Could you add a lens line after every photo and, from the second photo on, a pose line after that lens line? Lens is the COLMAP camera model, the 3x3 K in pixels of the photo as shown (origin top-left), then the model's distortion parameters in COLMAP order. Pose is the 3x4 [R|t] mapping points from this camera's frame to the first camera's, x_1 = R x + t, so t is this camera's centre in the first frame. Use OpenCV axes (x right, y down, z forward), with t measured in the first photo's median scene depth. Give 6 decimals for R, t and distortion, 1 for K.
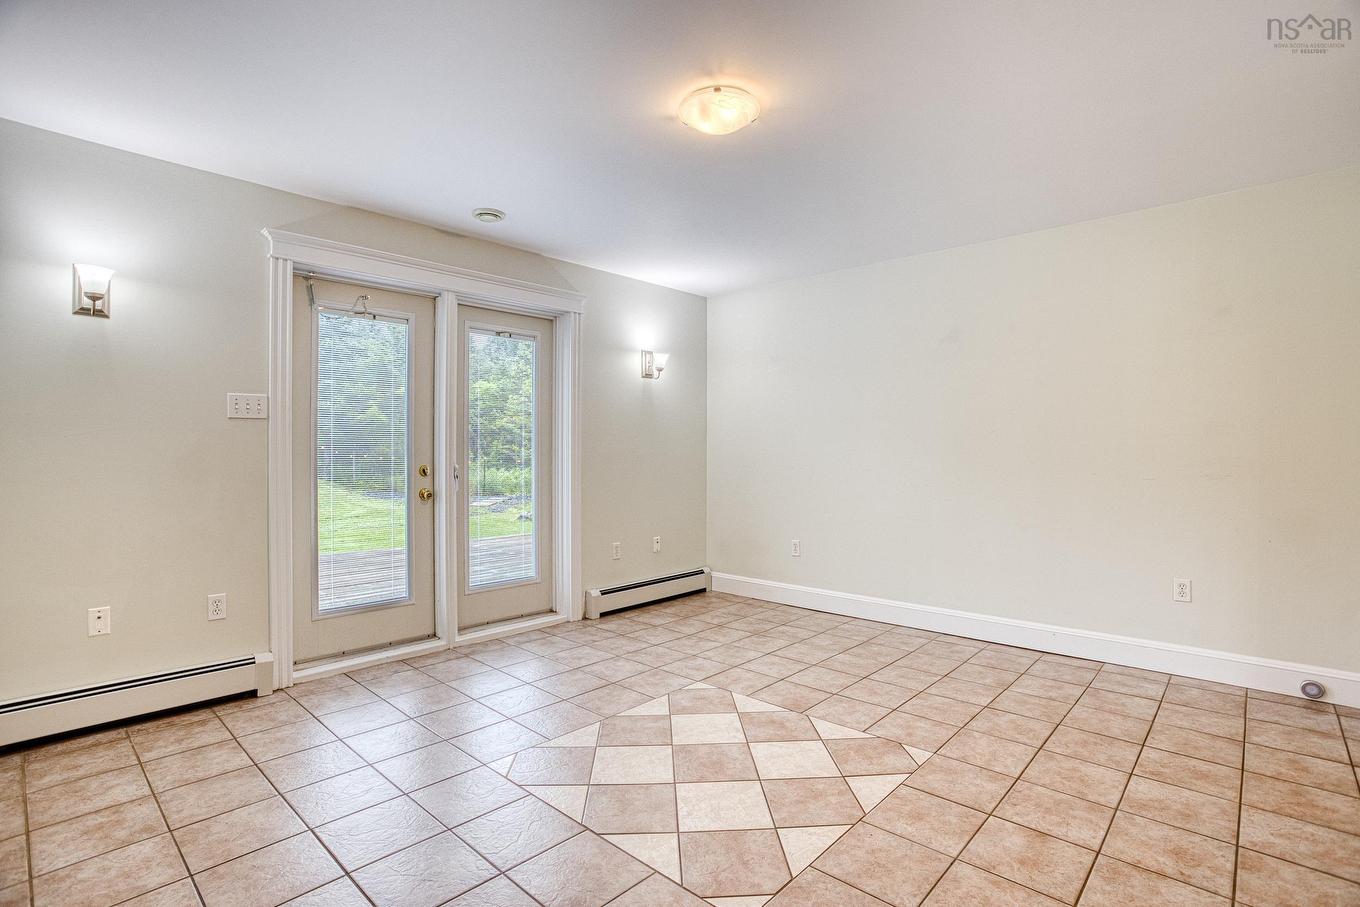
lens RADIAL K [[652.4, 0, 690.9], [0, 652.4, 451.8], [0, 0, 1]] dist [-0.051198, -0.003584]
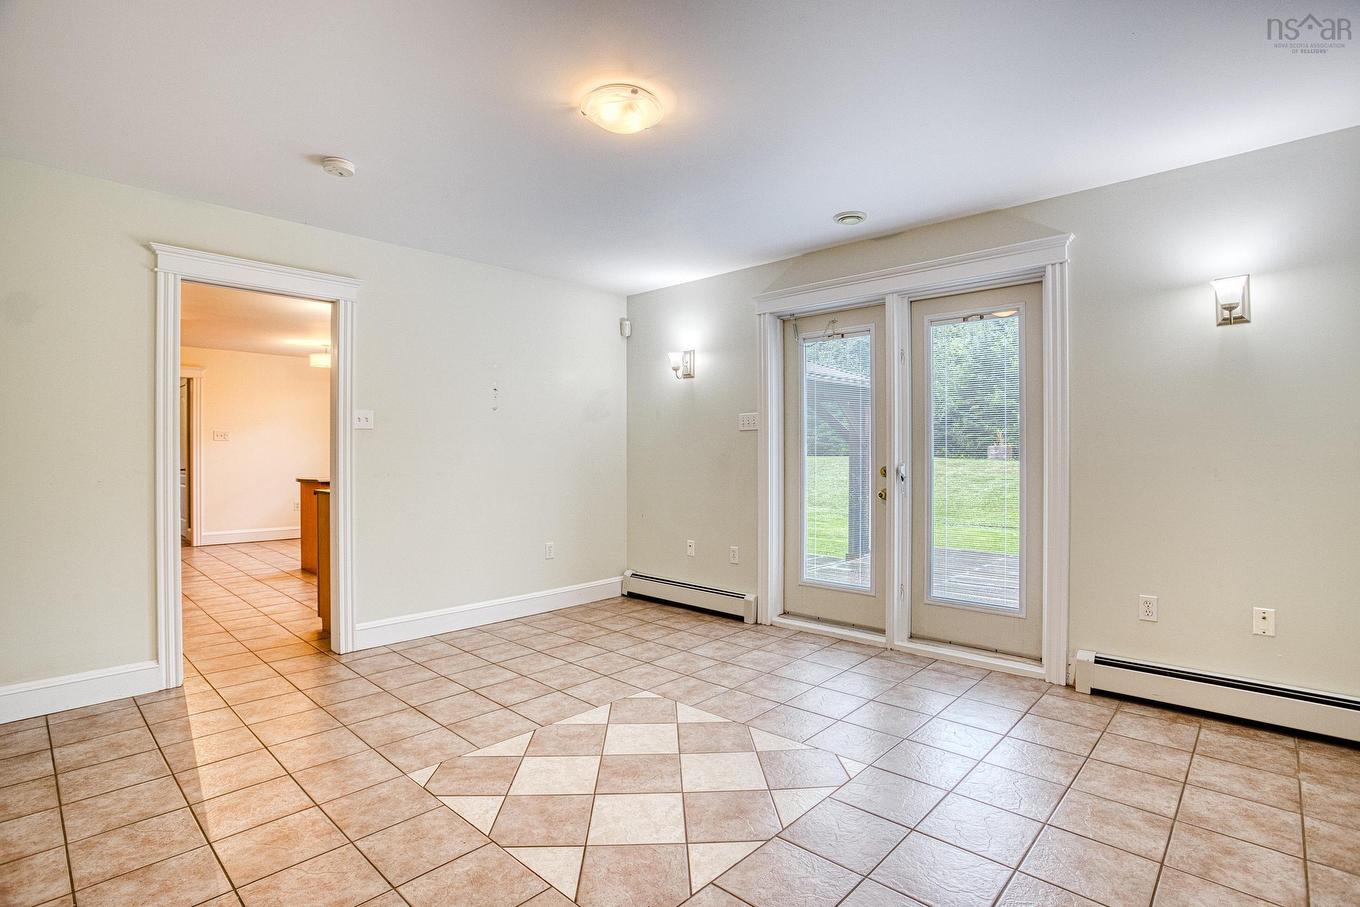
lens RADIAL K [[652.4, 0, 676.1], [0, 652.4, 454.4], [0, 0, 1]] dist [-0.051198, -0.003584]
pose [[-0.017098, 0.000469, -0.999854, 0.667412], [-0.003324, 0.999994, 0.000526, 0.002814], [0.999848, 0.003333, -0.017096, 0.713882]]
